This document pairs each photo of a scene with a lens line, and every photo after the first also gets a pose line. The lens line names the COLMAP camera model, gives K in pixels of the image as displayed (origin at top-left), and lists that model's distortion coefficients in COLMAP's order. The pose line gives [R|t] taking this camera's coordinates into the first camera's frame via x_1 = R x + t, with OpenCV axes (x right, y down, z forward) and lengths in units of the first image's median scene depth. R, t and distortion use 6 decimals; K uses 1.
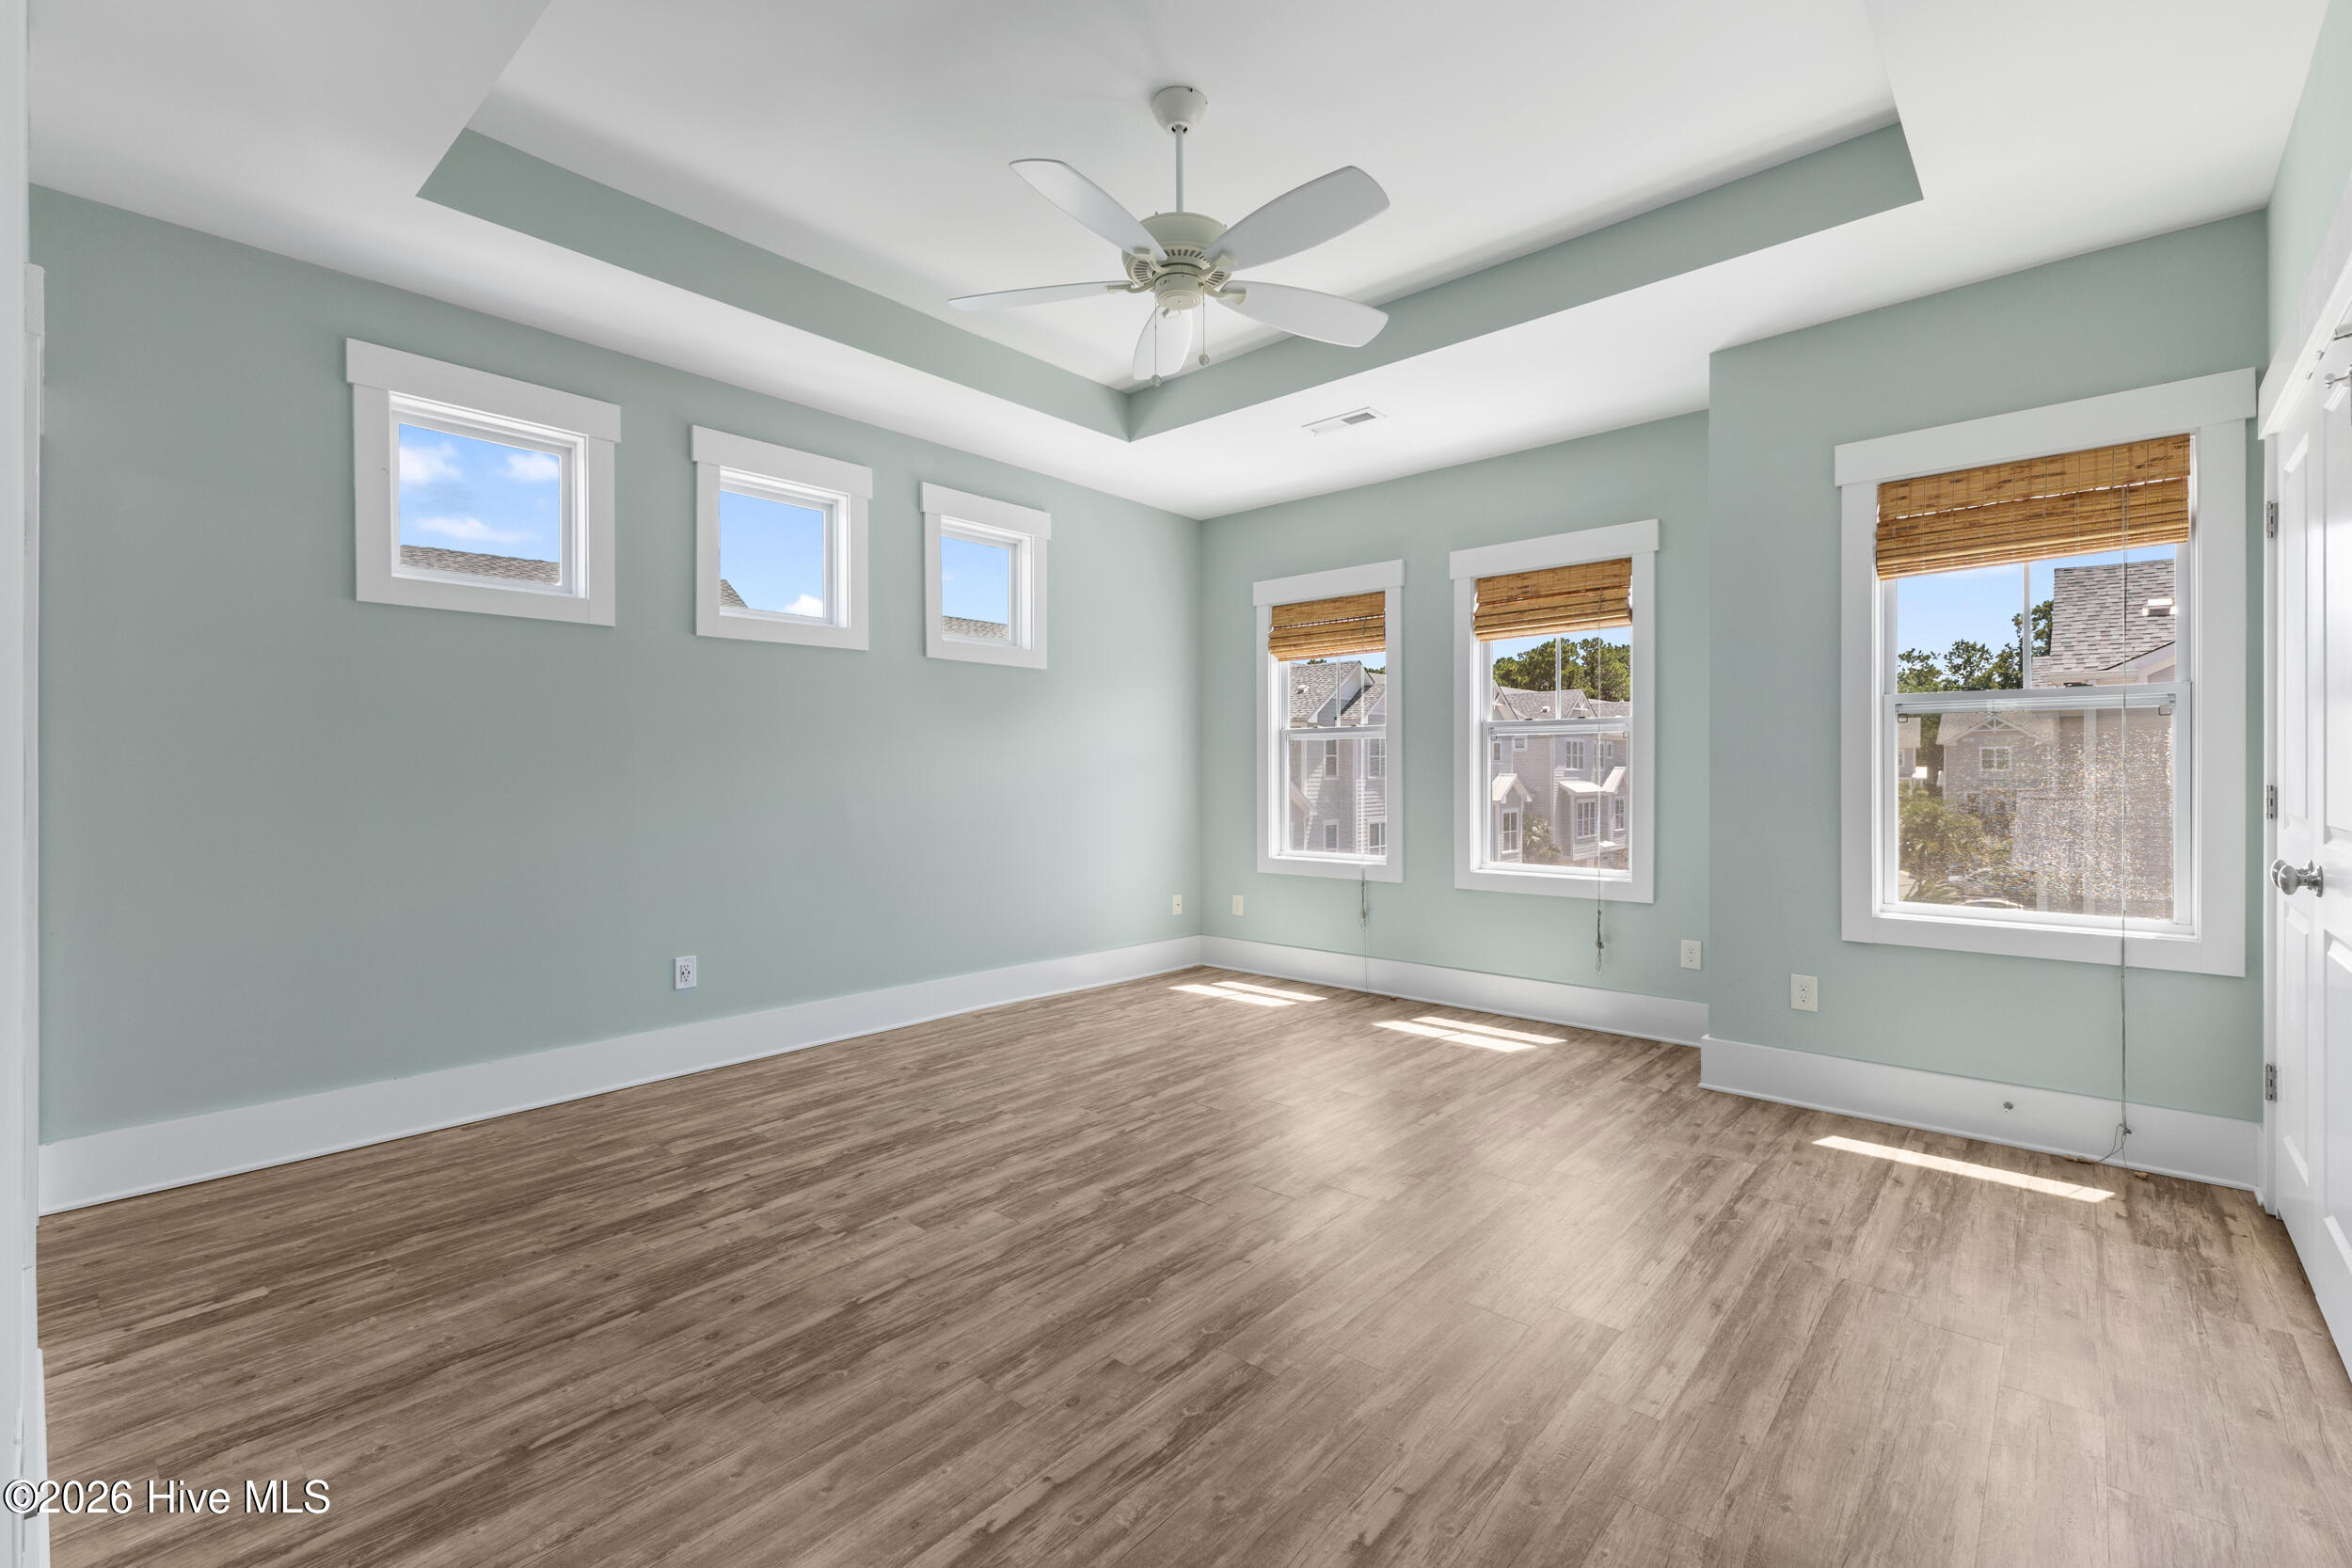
lens RADIAL K [[1016.4, 0, 1175.3], [0, 1016.4, 774.1], [0, 0, 1]] dist [0.010189, -0.003629]
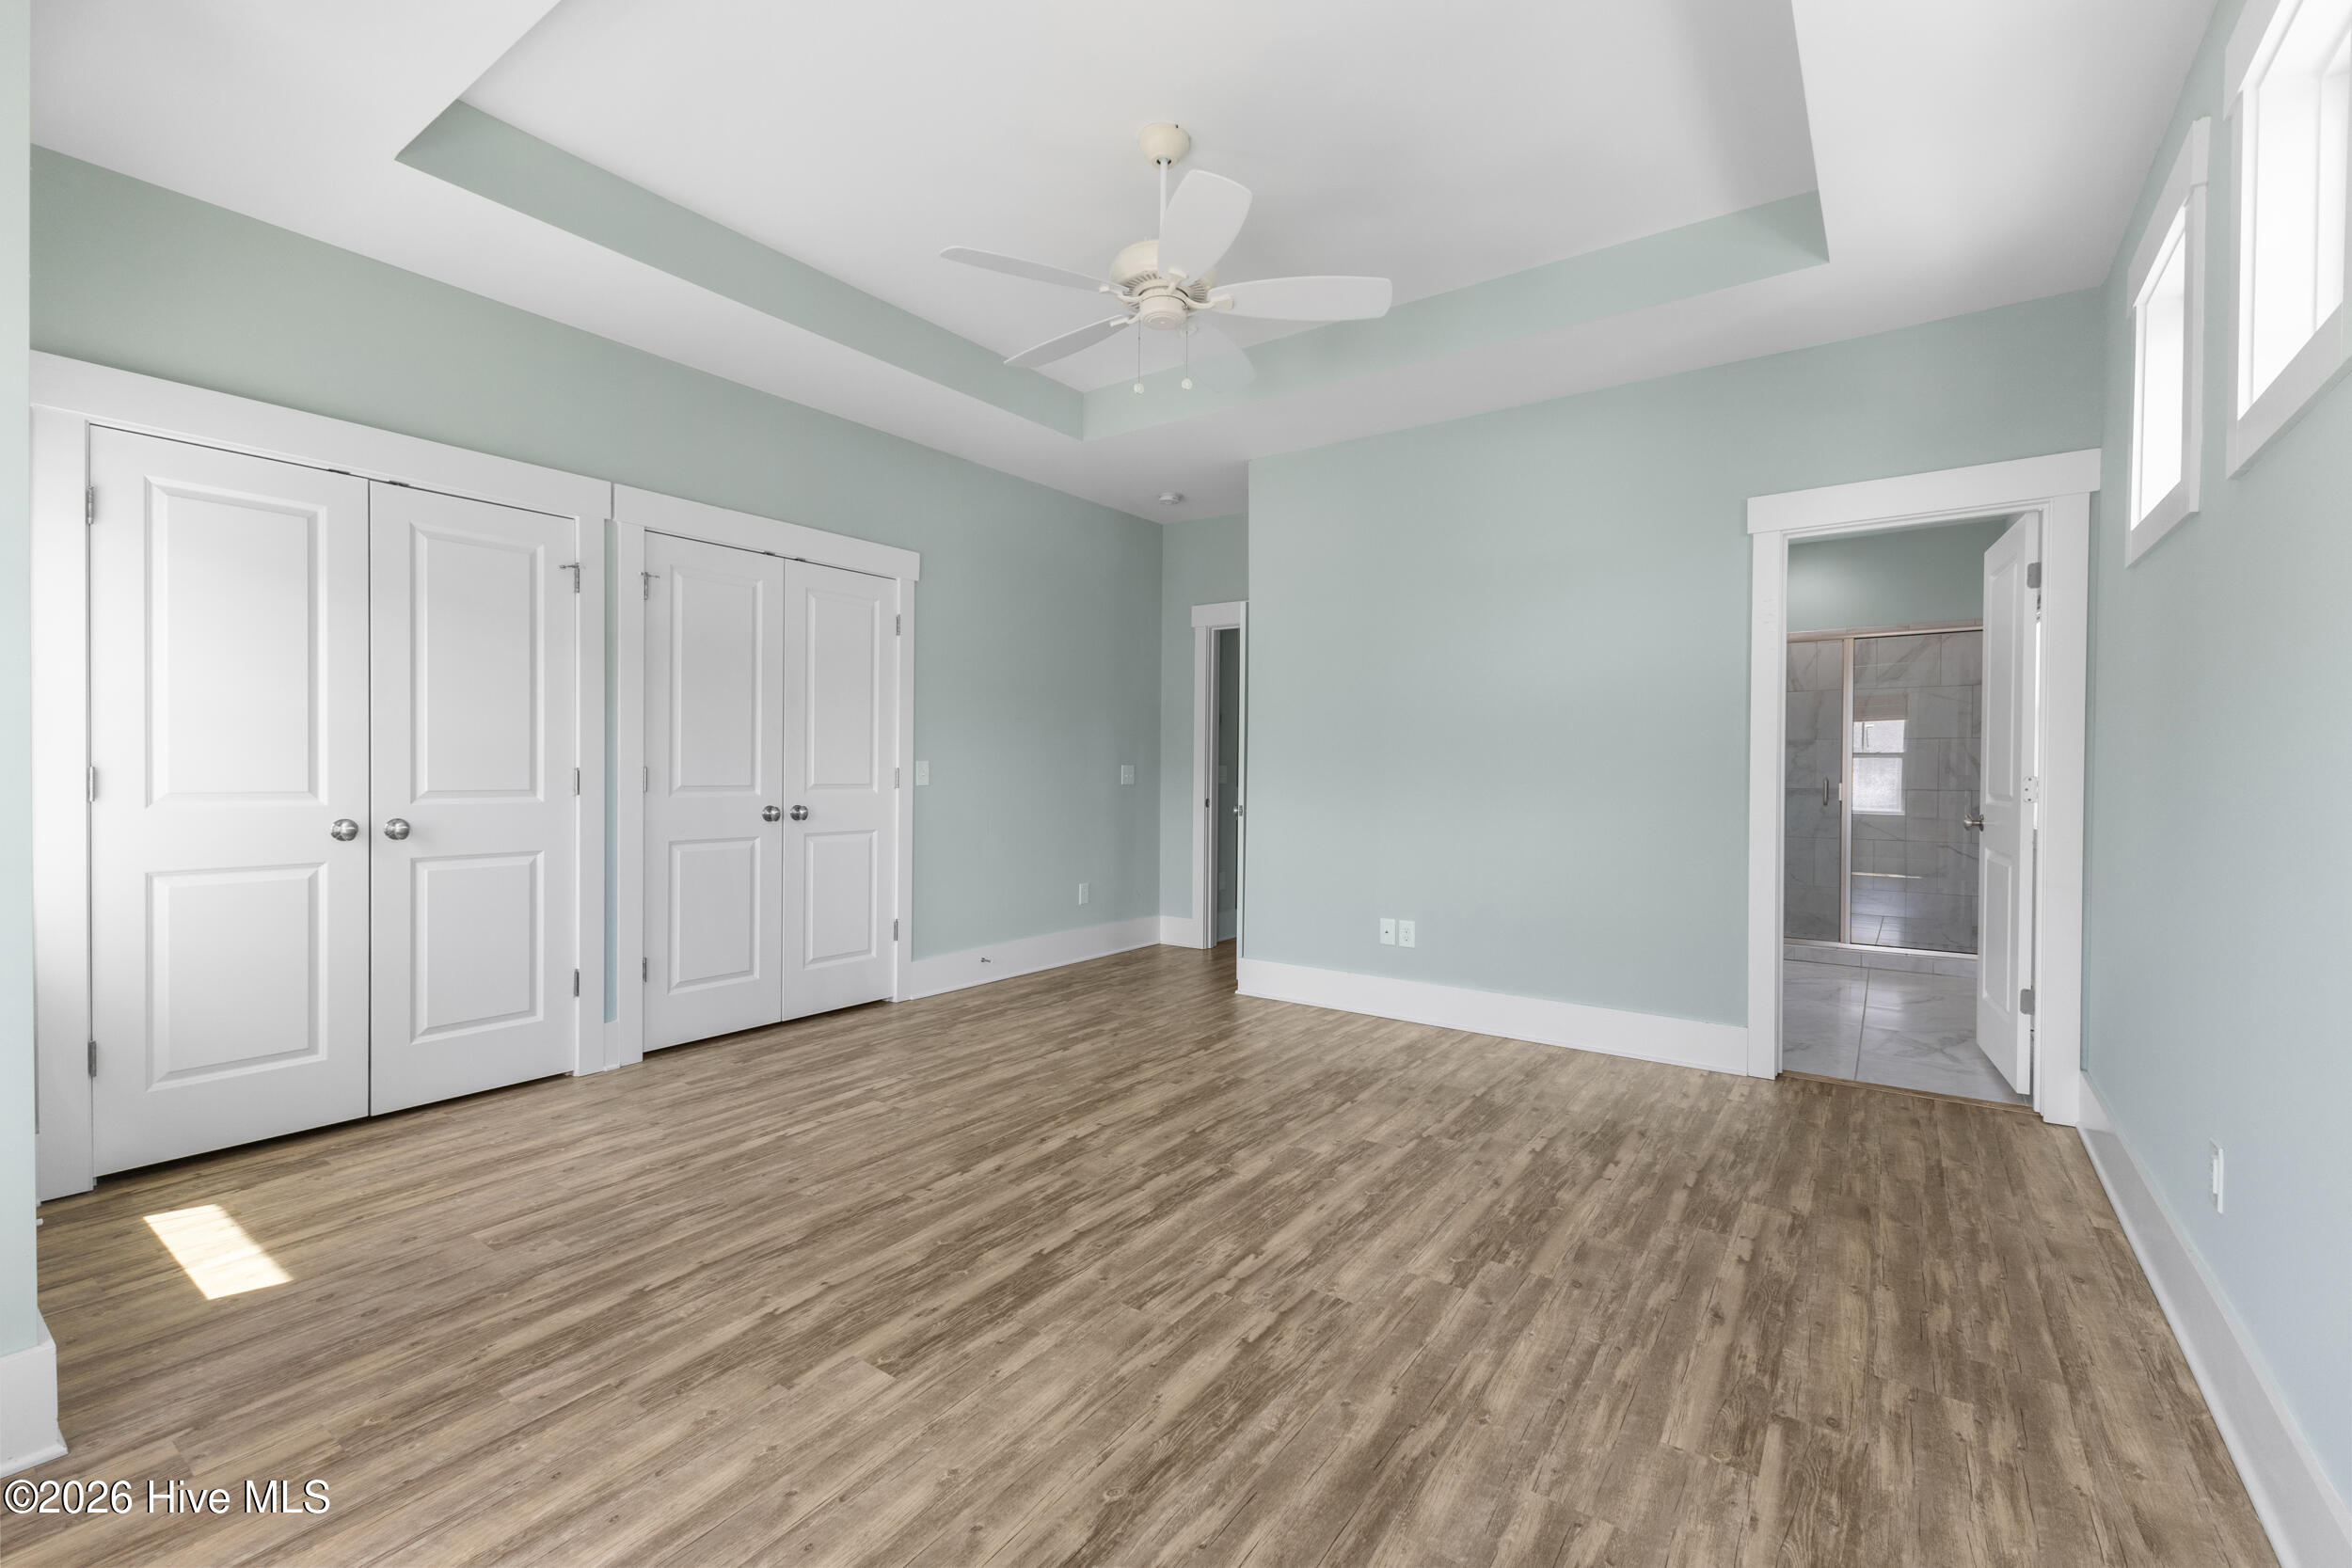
lens RADIAL K [[1016.4, 0, 1186.6], [0, 1016.4, 783.4], [0, 0, 1]] dist [0.010189, -0.003629]
pose [[-0.992796, -0.003096, -0.119775, 0.093535], [-0.005661, 0.999762, 0.021078, -0.002295], [0.119681, 0.021604, -0.992577, 1.840983]]
